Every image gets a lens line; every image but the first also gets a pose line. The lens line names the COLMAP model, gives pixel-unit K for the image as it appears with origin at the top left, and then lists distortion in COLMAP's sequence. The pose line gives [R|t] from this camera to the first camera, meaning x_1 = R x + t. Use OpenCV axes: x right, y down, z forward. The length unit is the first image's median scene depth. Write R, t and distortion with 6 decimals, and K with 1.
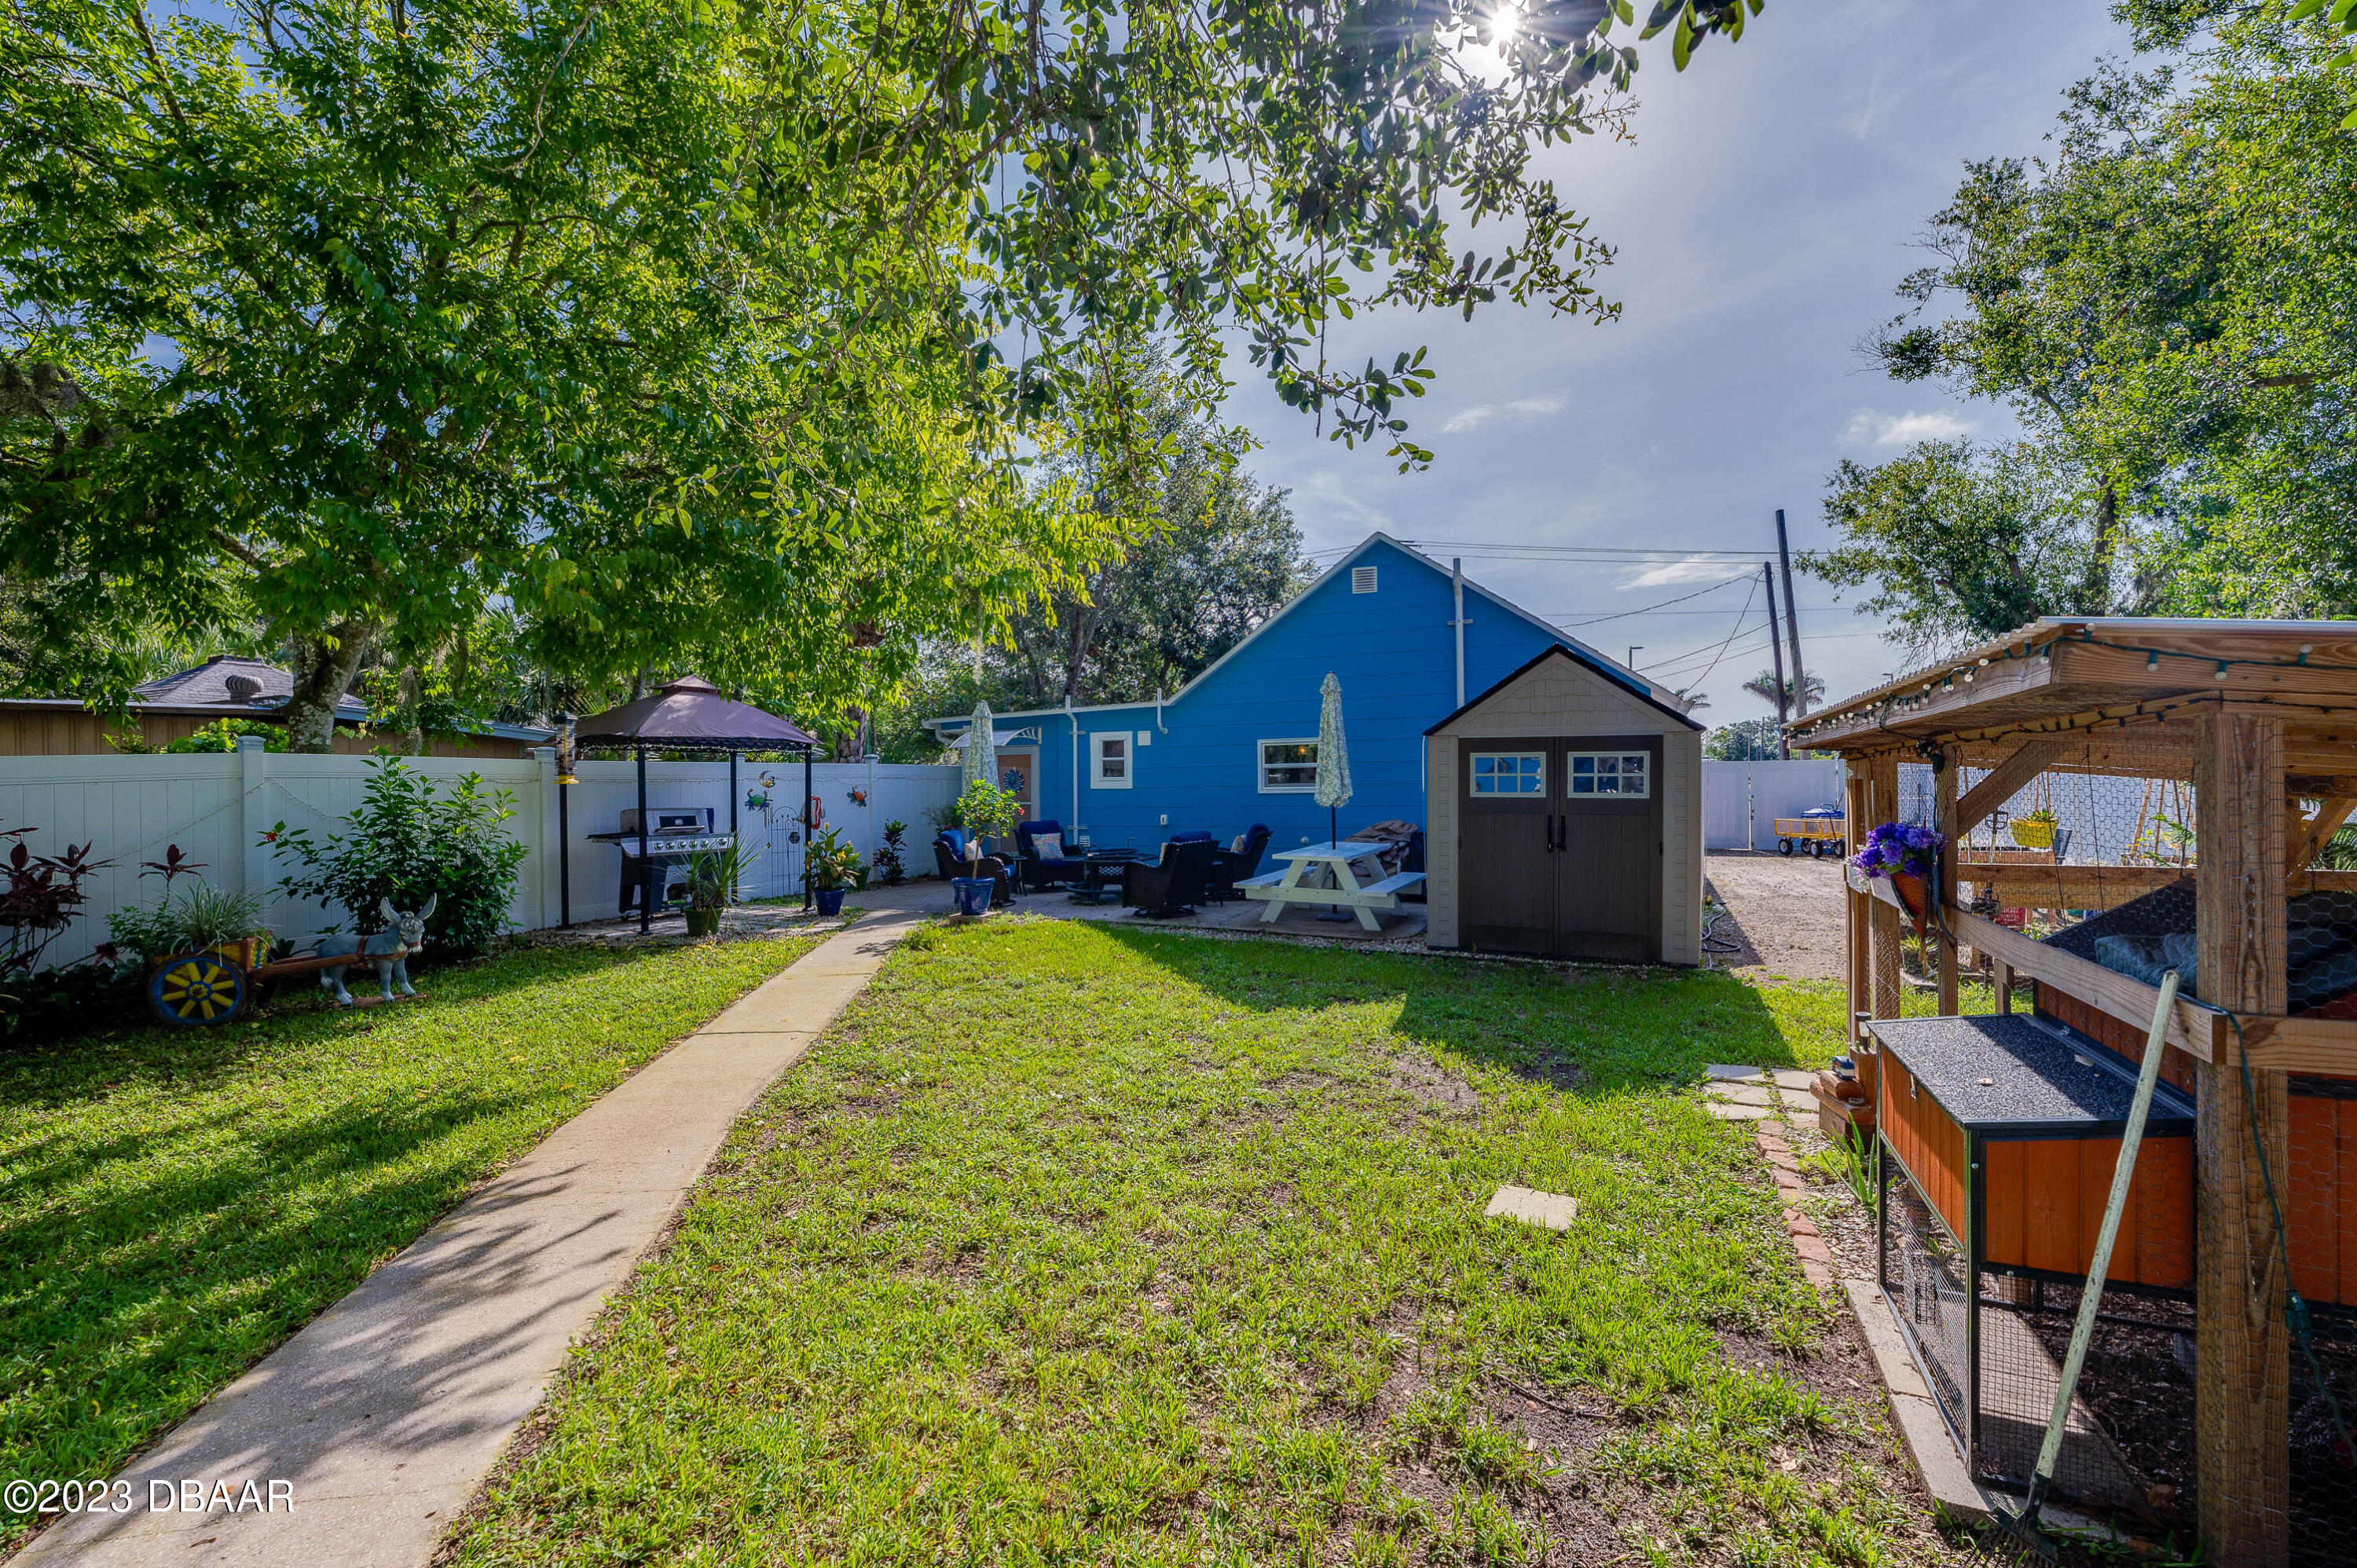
lens RADIAL K [[938.3, 0, 1183.6], [0, 938.3, 780.1], [0, 0, 1]] dist [-0.017512, 0.000024]
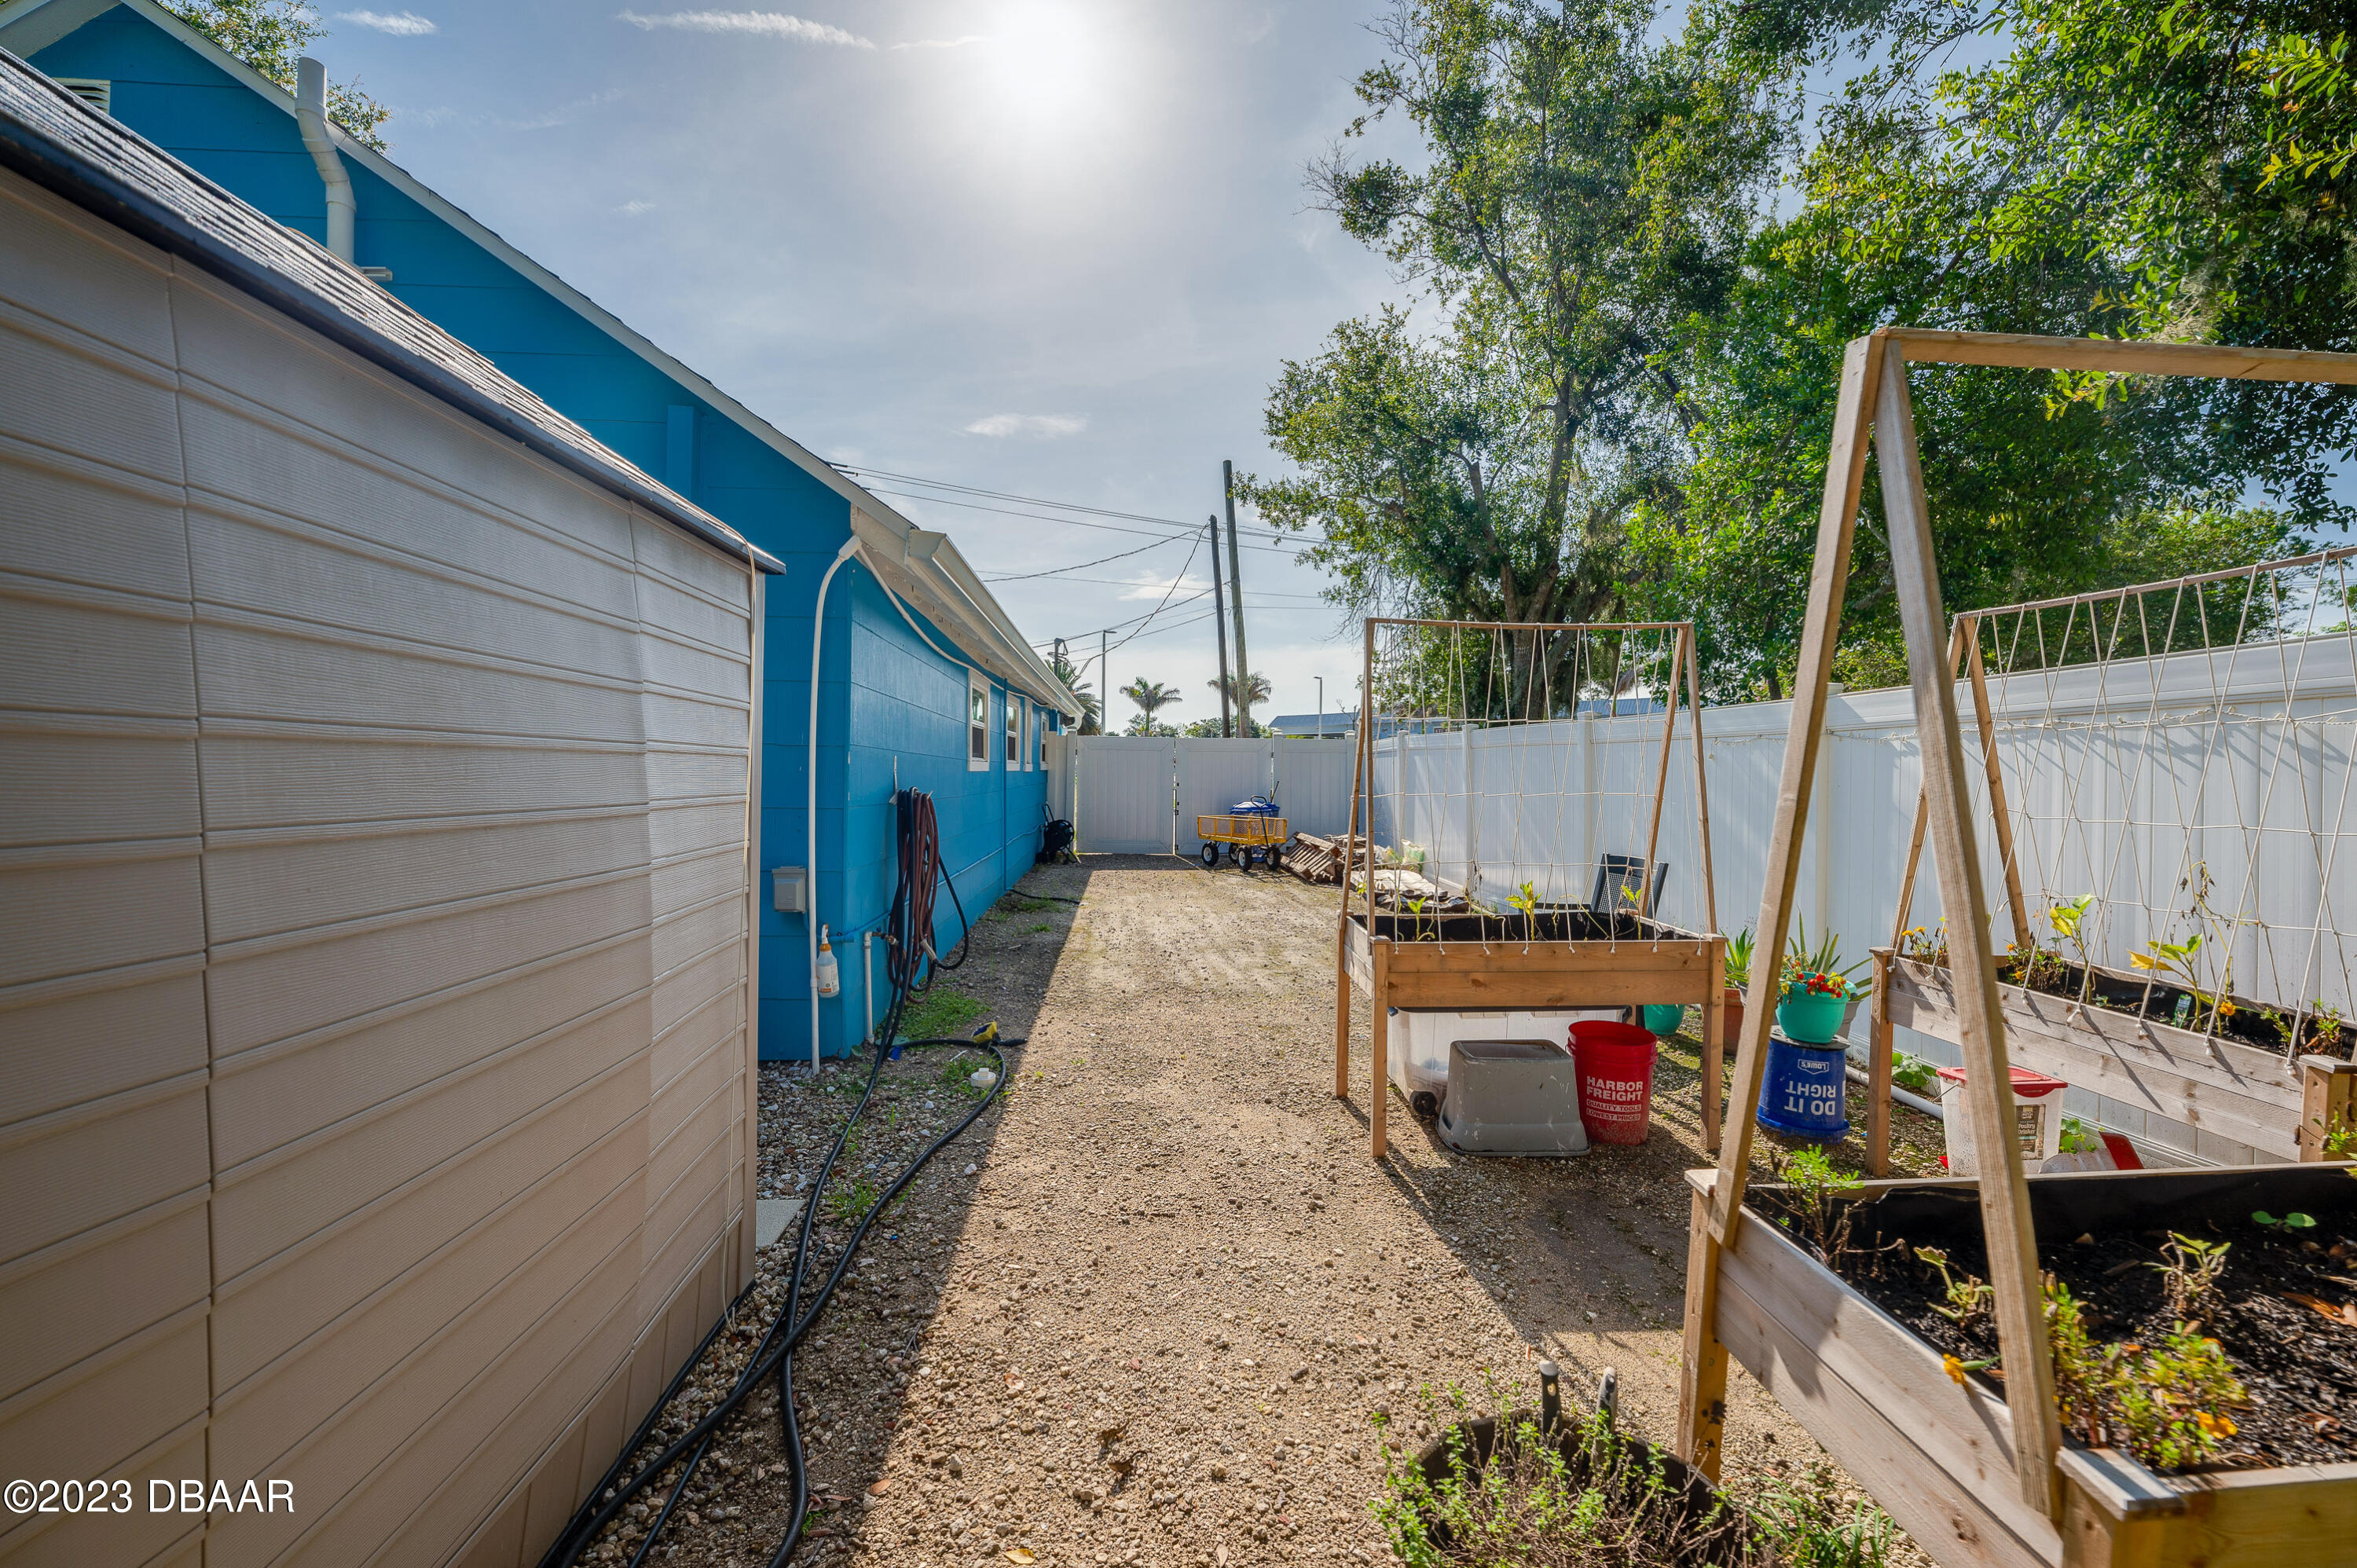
lens RADIAL K [[938.3, 0, 1183.6], [0, 938.3, 780.1], [0, 0, 1]] dist [-0.017512, 0.000024]
pose [[0.871845, 0.012188, 0.489629, 0.244320], [-0.019577, 0.999759, 0.009974, 0.006233], [-0.489390, -0.018281, 0.871874, 0.338645]]
